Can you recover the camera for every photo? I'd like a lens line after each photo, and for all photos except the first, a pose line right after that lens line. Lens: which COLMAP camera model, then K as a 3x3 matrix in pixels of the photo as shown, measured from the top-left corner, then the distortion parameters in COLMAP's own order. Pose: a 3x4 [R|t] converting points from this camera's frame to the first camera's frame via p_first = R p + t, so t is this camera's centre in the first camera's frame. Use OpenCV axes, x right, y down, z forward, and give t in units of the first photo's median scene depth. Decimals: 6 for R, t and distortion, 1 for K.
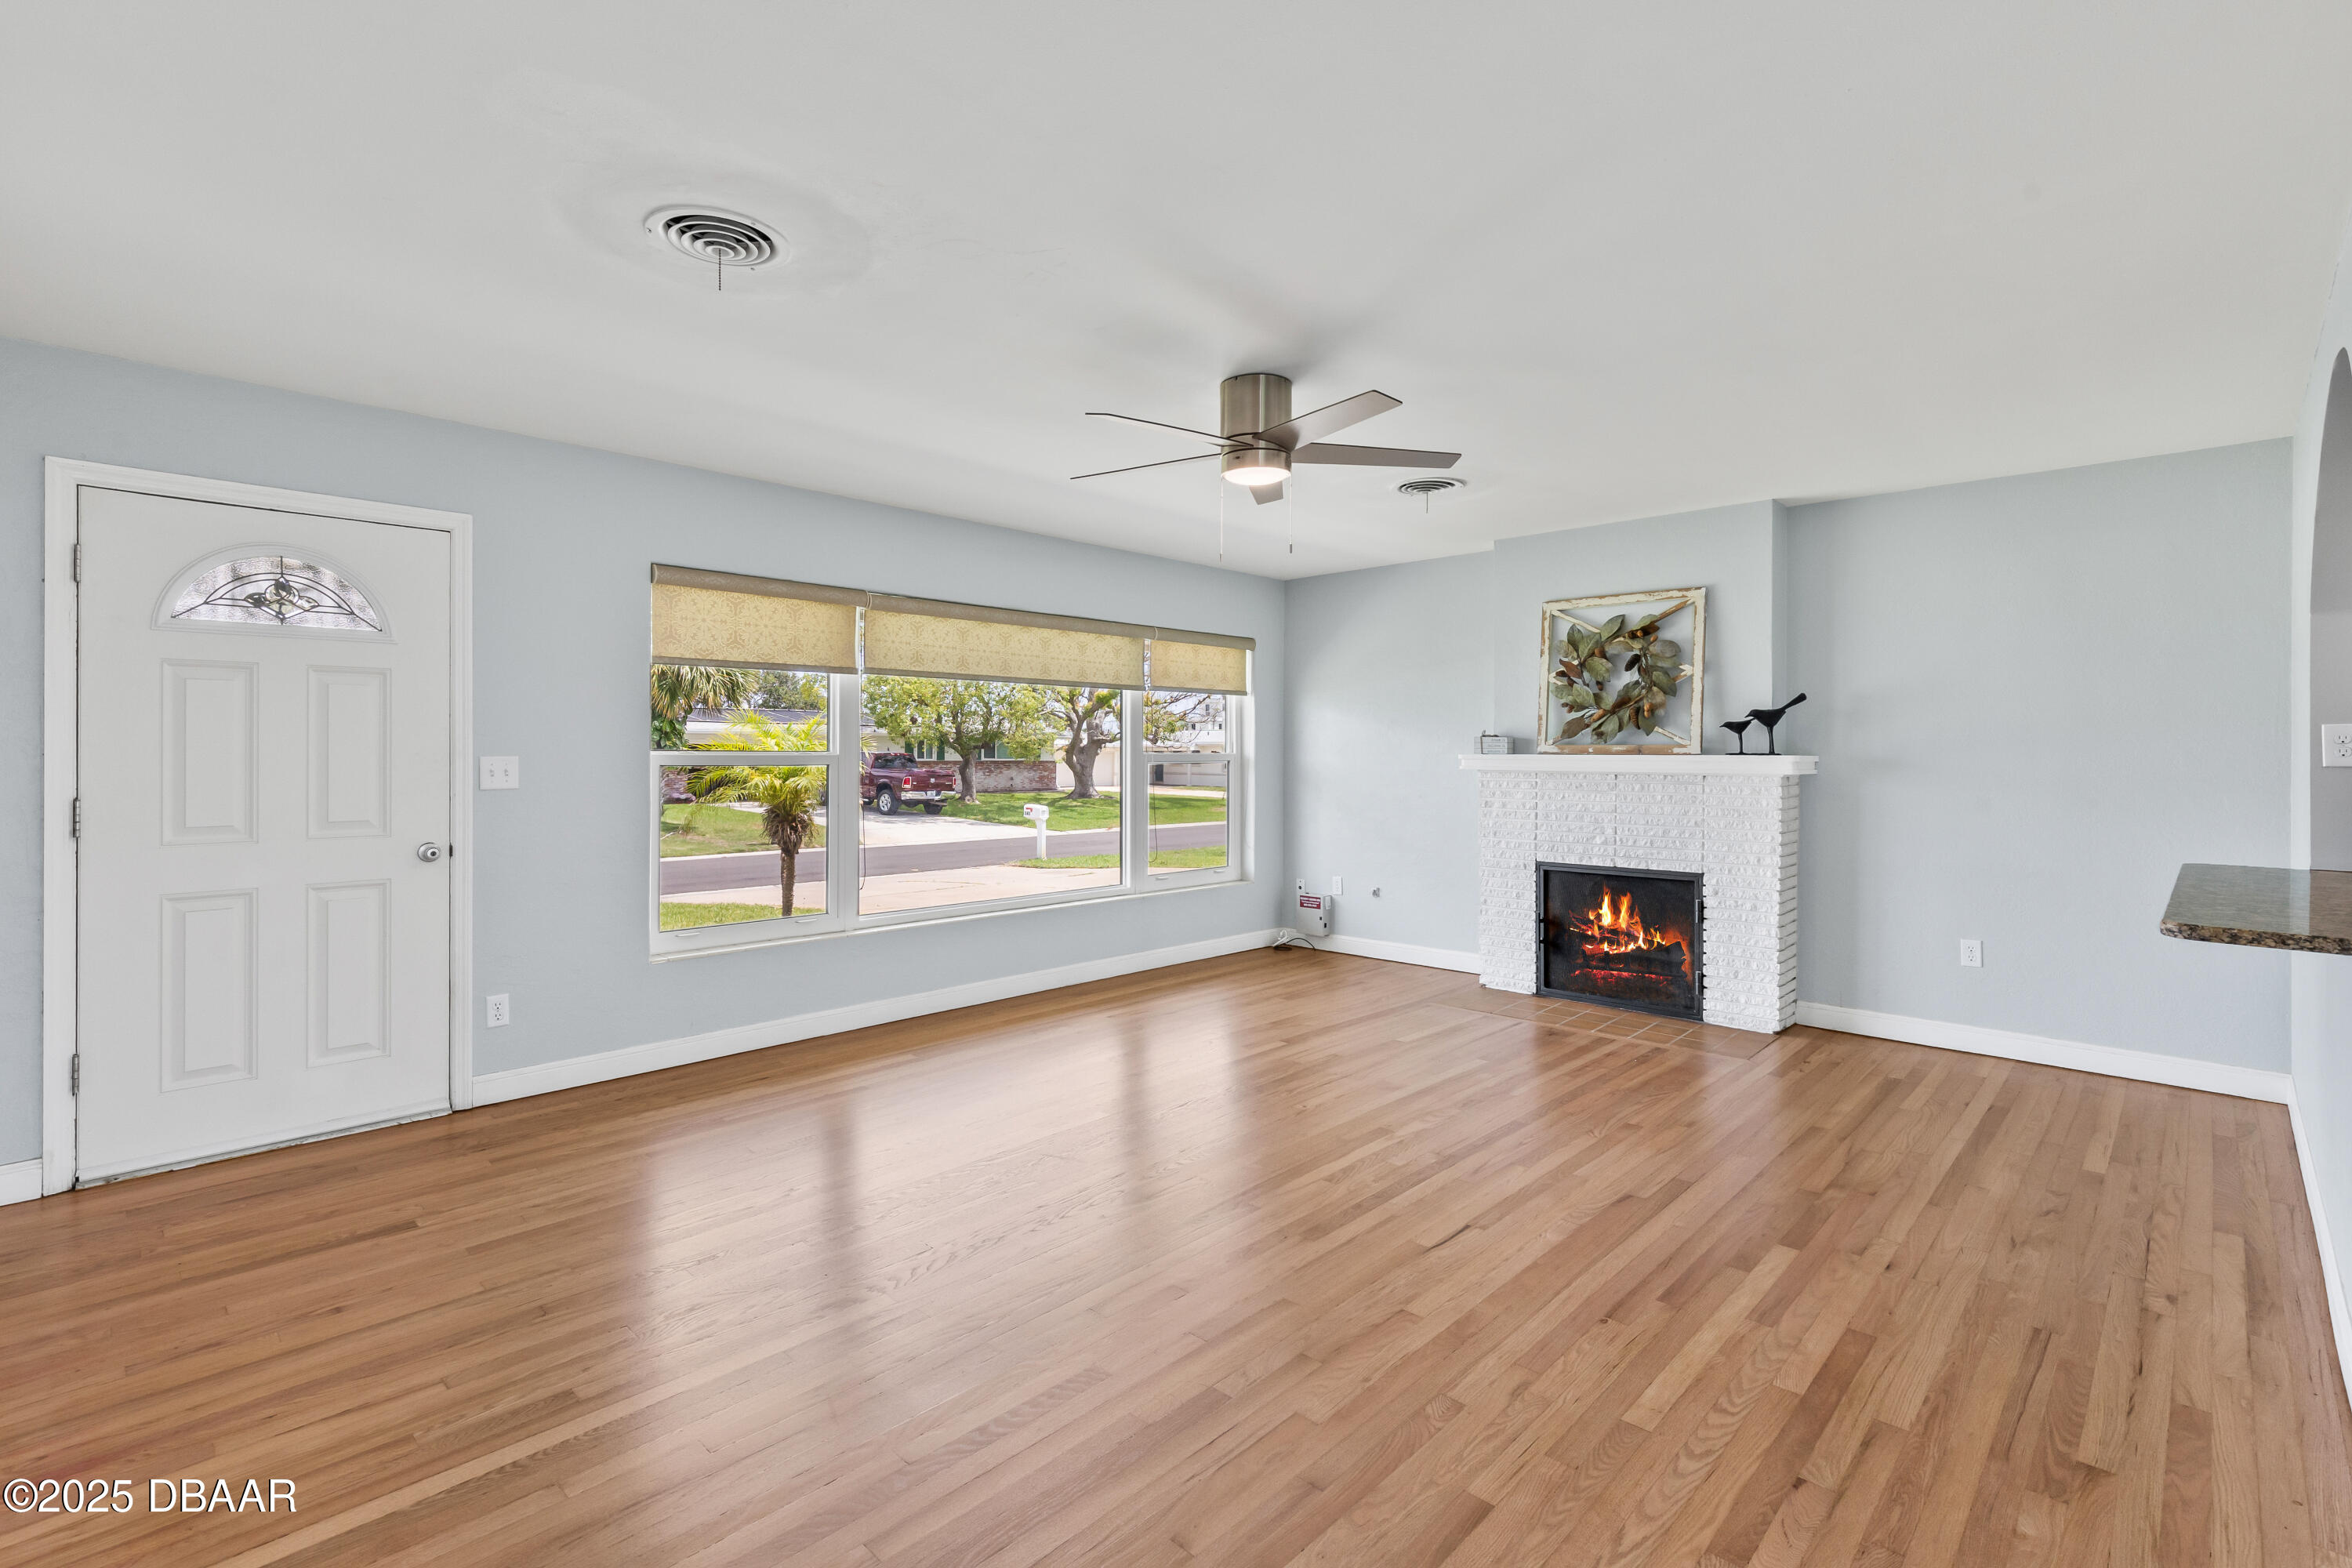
lens RADIAL K [[1066.9, 0, 1170.9], [0, 1066.9, 763.5], [0, 0, 1]] dist [0.005360, 0.000419]
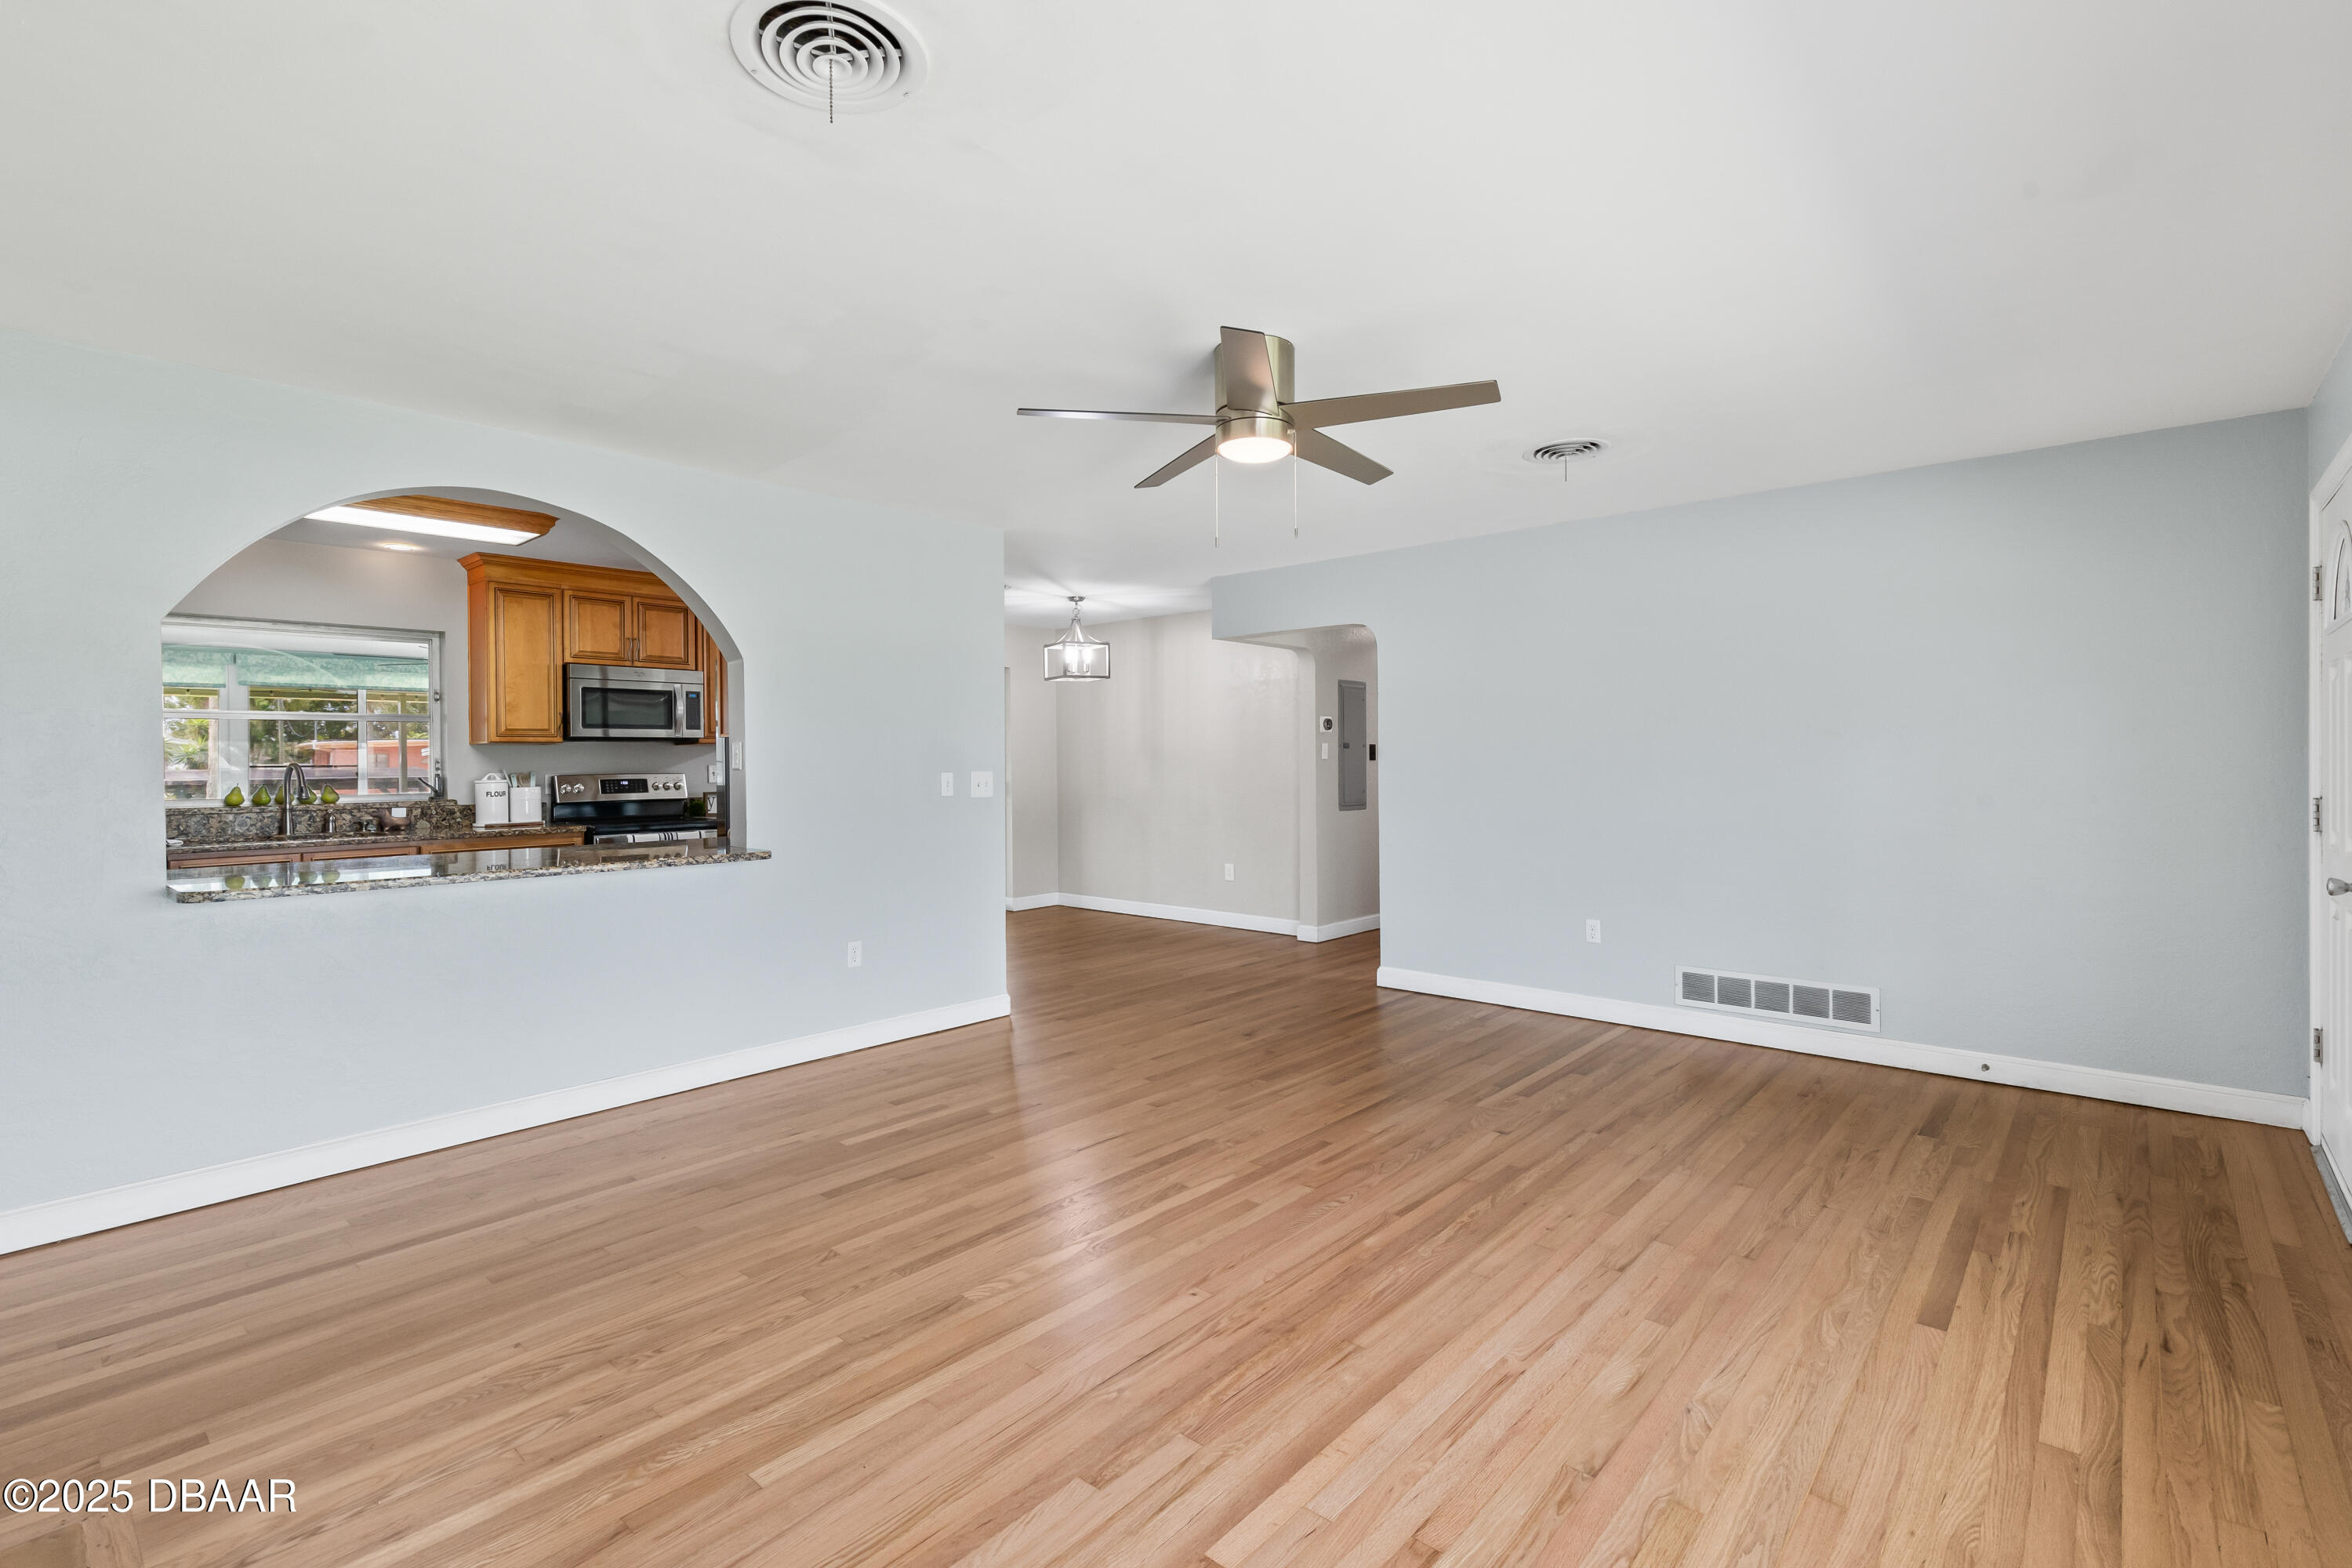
lens RADIAL K [[1066.9, 0, 1170.9], [0, 1066.9, 763.5], [0, 0, 1]] dist [0.005360, 0.000419]
pose [[-0.999201, 0.006202, -0.039476, 0.120920], [0.005664, 0.999890, 0.013726, -0.012873], [0.039556, 0.013492, -0.999126, 1.227320]]
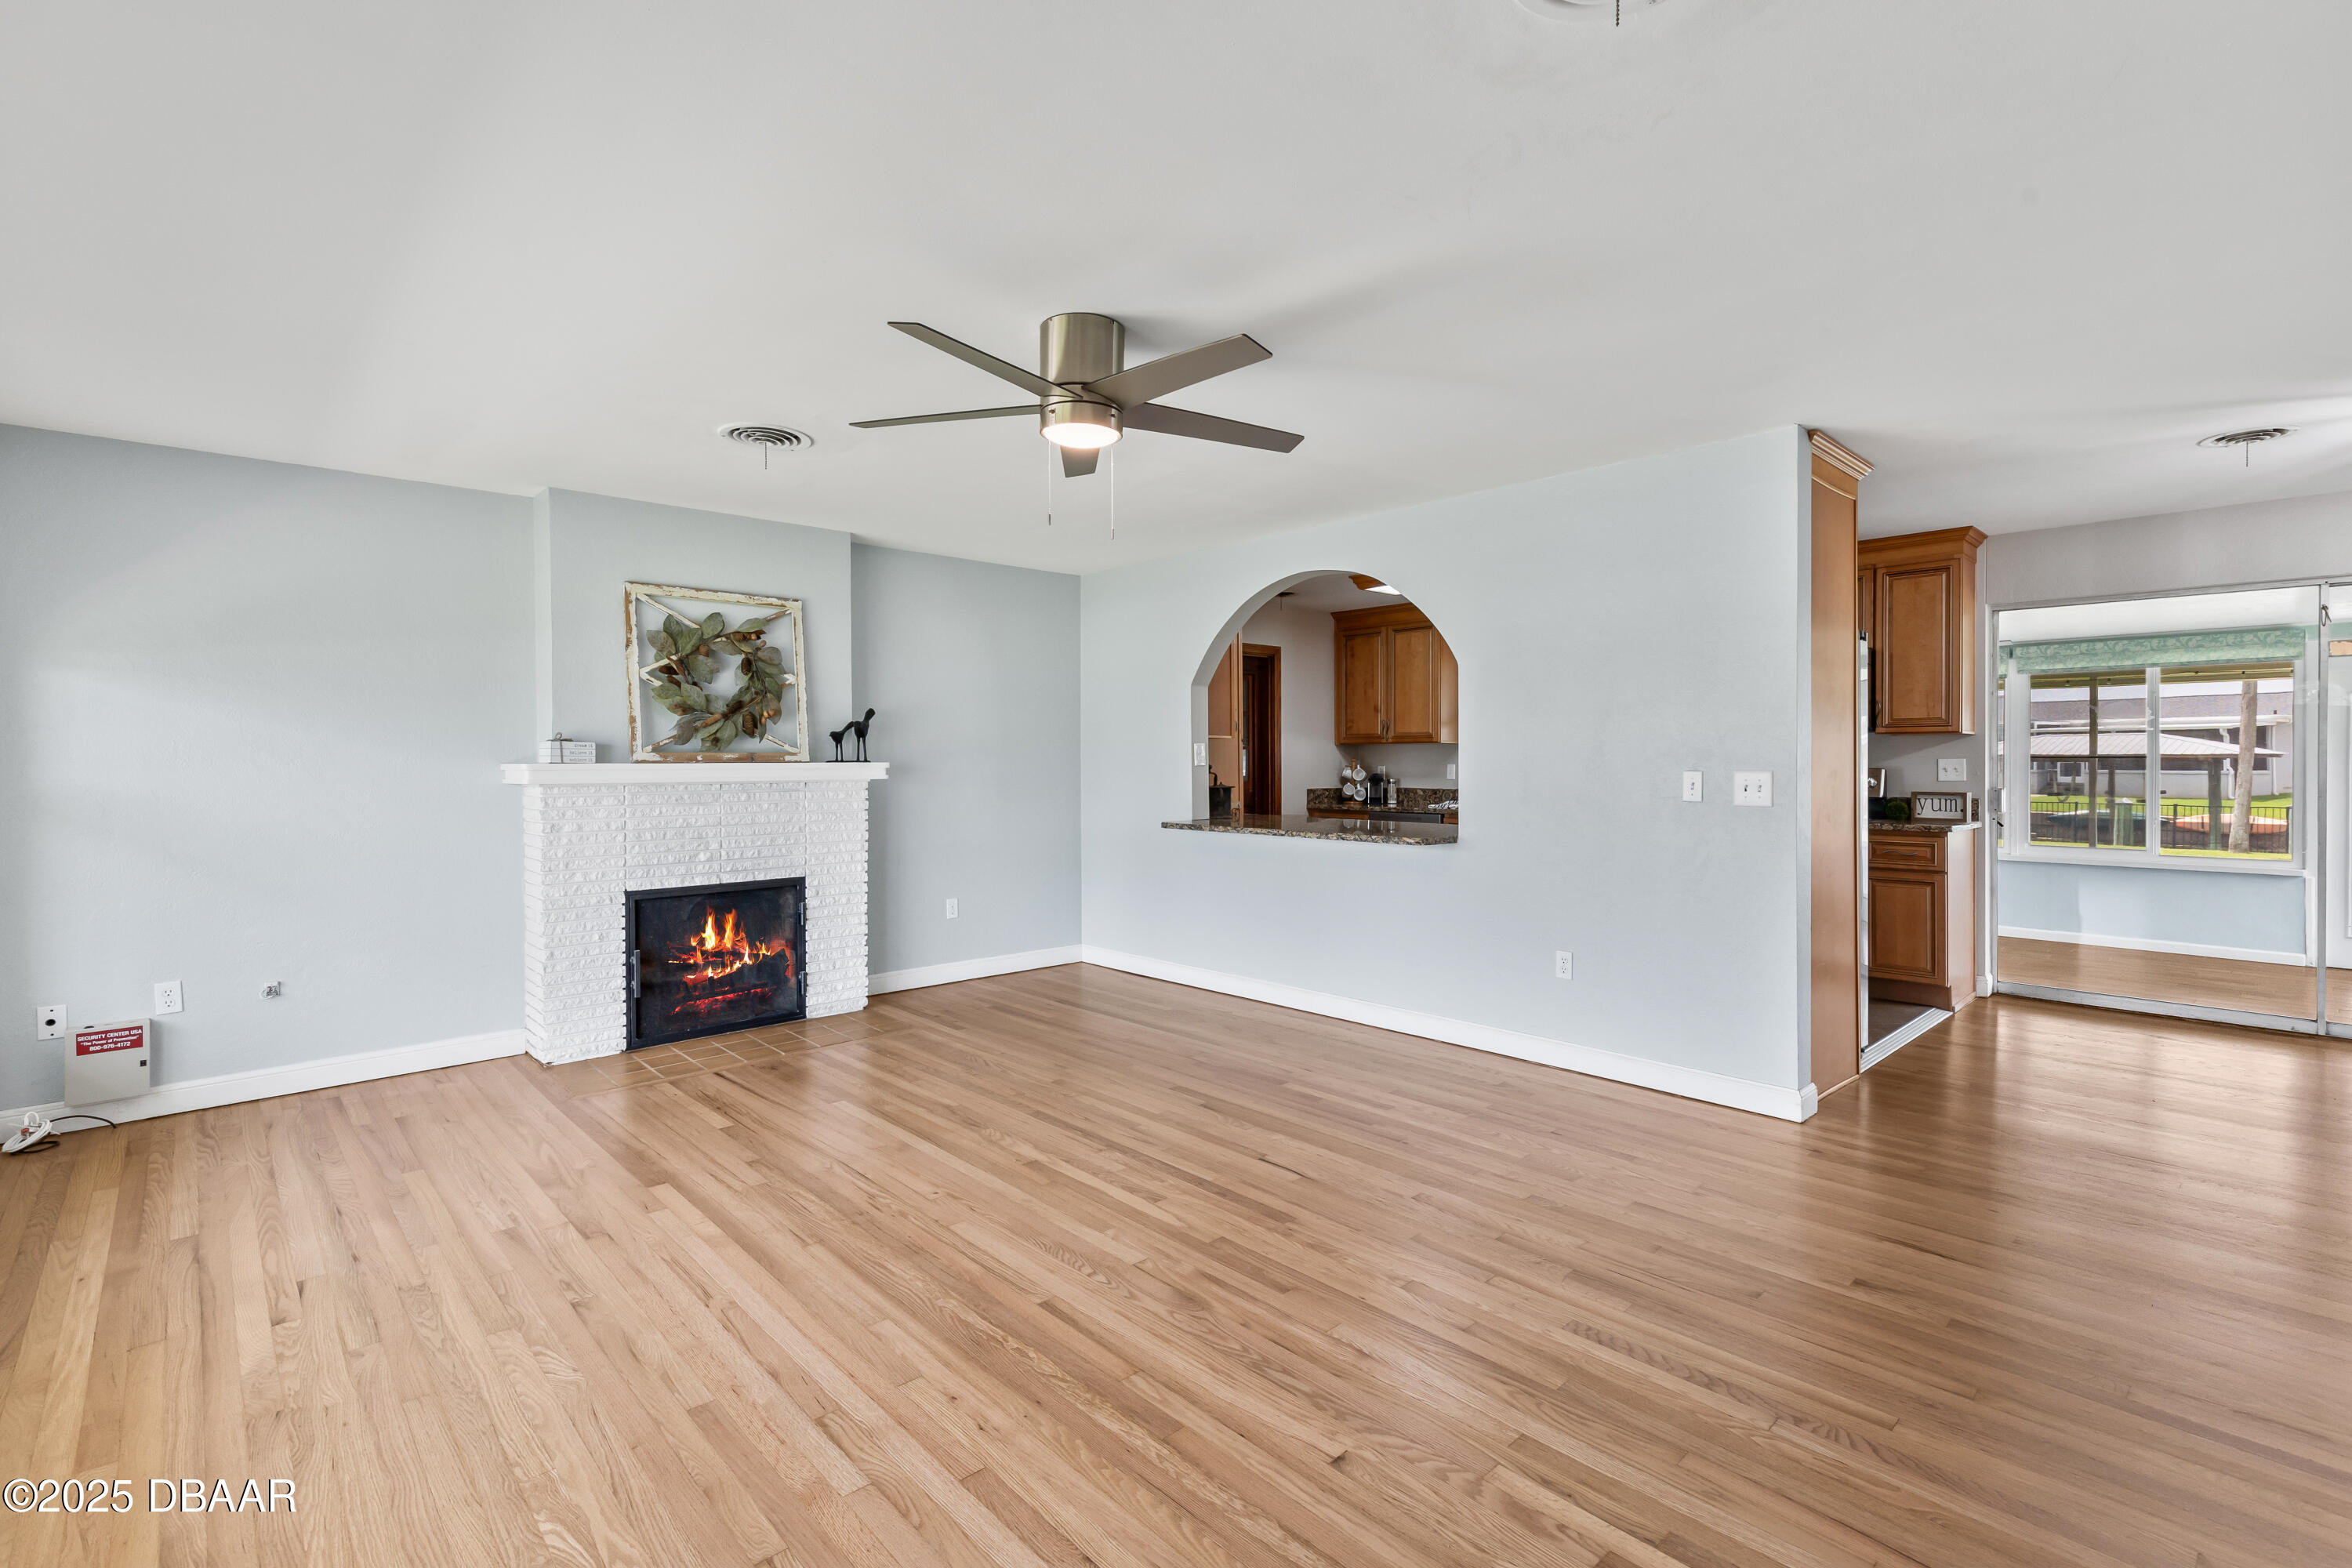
lens RADIAL K [[1066.9, 0, 1170.9], [0, 1066.9, 763.5], [0, 0, 1]] dist [0.005360, 0.000419]
pose [[0.058454, -0.005482, 0.998275, -0.502616], [0.014283, 0.999887, 0.004655, -0.006627], [-0.998188, 0.013986, 0.058526, 0.569012]]
